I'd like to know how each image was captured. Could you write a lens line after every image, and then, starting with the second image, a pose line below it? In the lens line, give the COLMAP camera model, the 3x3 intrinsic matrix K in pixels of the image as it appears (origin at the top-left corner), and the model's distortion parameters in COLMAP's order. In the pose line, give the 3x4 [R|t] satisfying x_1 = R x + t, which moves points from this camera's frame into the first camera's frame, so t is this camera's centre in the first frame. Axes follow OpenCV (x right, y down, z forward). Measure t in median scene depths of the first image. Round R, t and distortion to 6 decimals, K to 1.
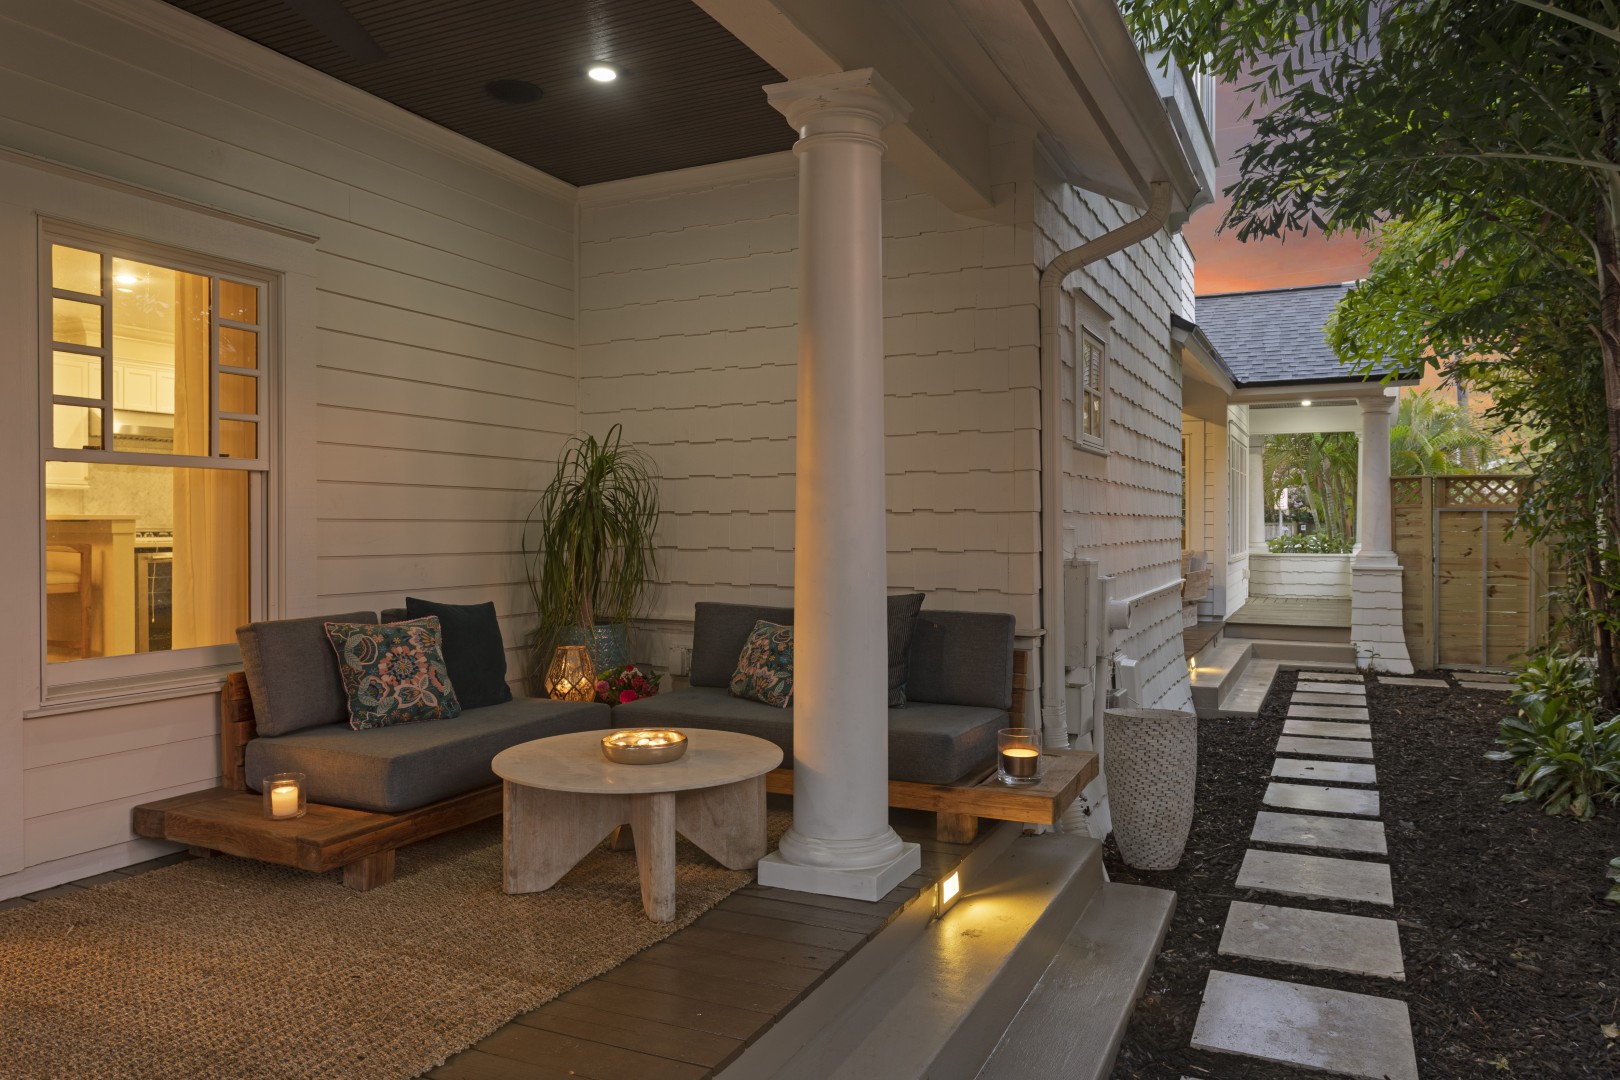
lens RADIAL K [[1121.7, 0, 830.9], [0, 1121.7, 534.6], [0, 0, 1]] dist [0.004511, 0.001005]
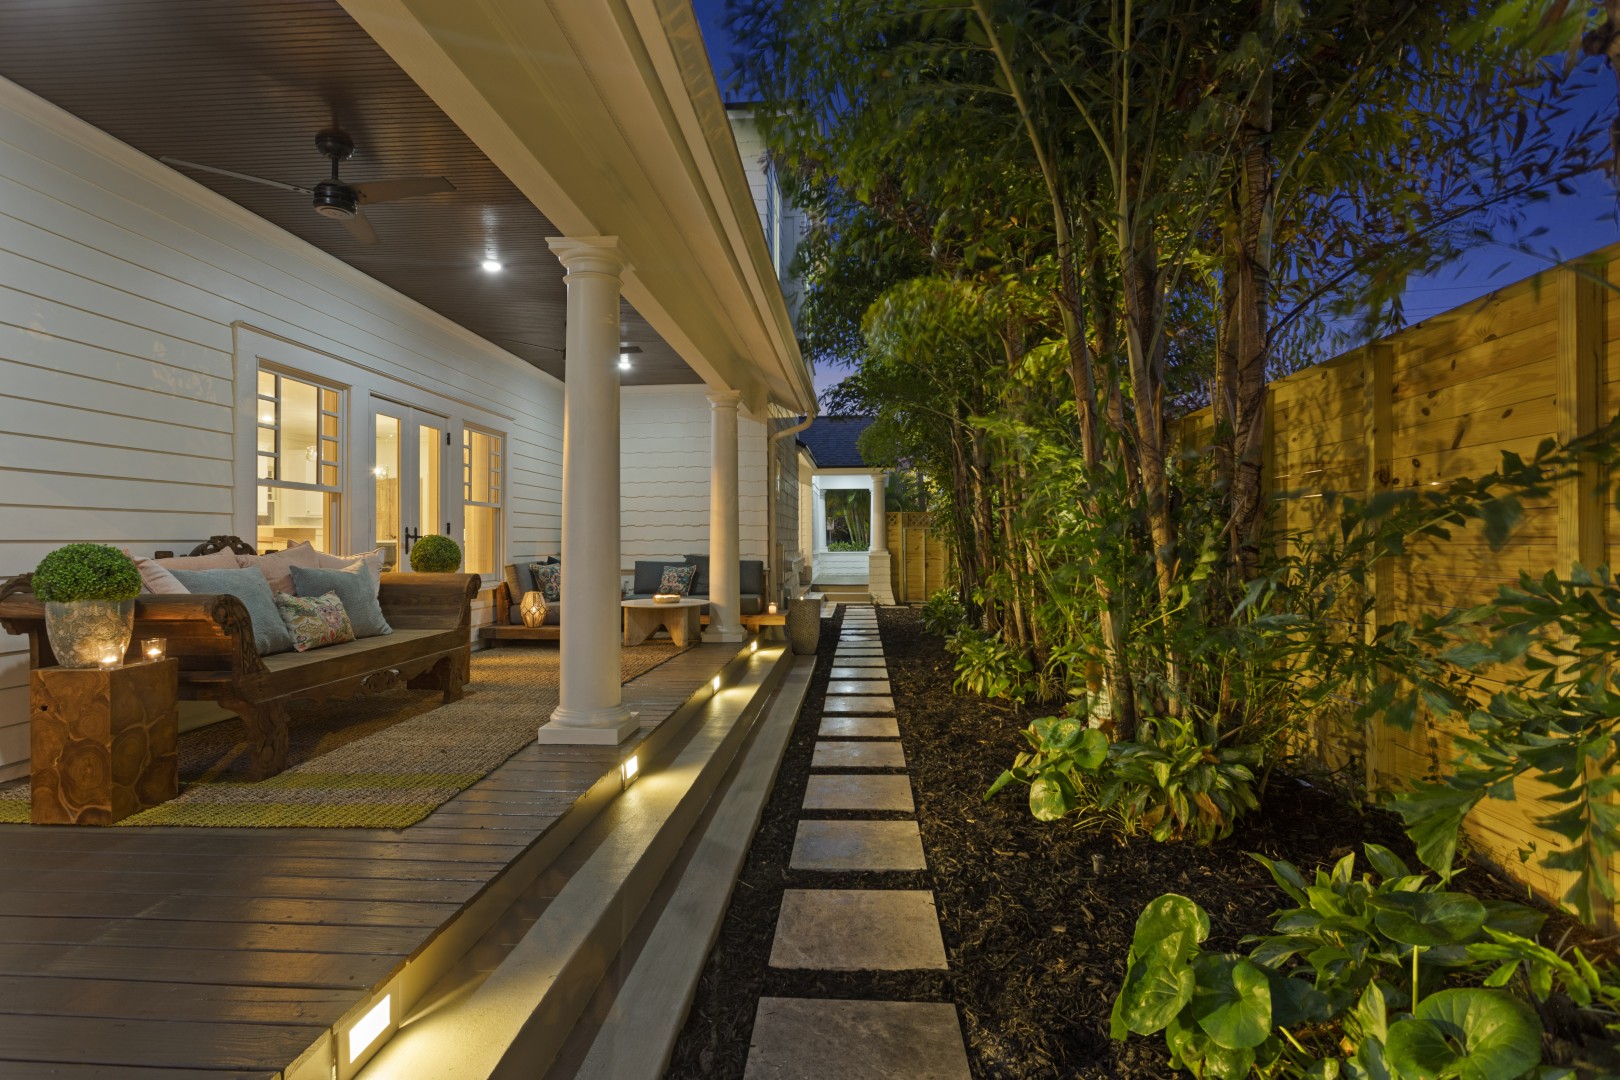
lens RADIAL K [[803.8, 0, 814.7], [0, 803.8, 530.0], [0, 0, 1]] dist [-0.001913, 0.001840]
pose [[0.931331, 0.004026, 0.364152, -0.181614], [0.004179, 0.999755, -0.021739, 0.014347], [-0.364150, 0.021768, 0.931086, -0.372127]]
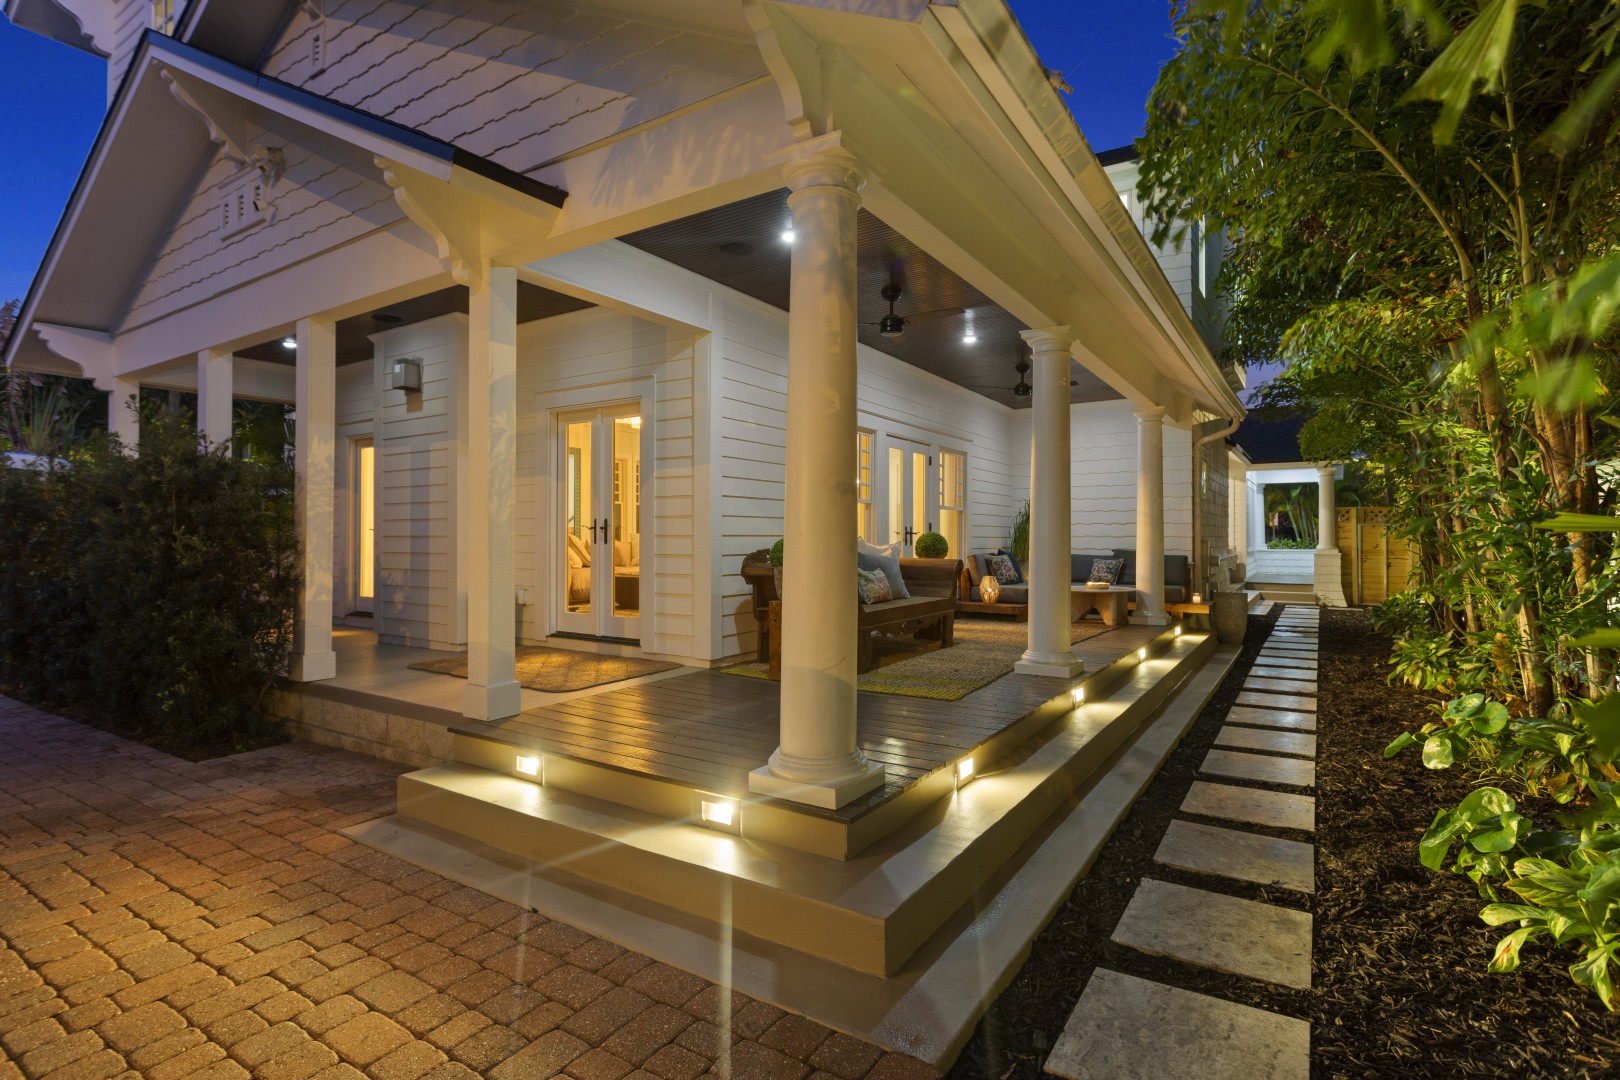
lens RADIAL K [[803.8, 0, 814.7], [0, 803.8, 530.0], [0, 0, 1]] dist [-0.001913, 0.001840]
pose [[0.990955, 0.002086, -0.134182, -0.226131], [-0.004398, 0.999847, -0.016931, 0.016223], [0.134126, 0.017368, 0.990812, -0.541233]]
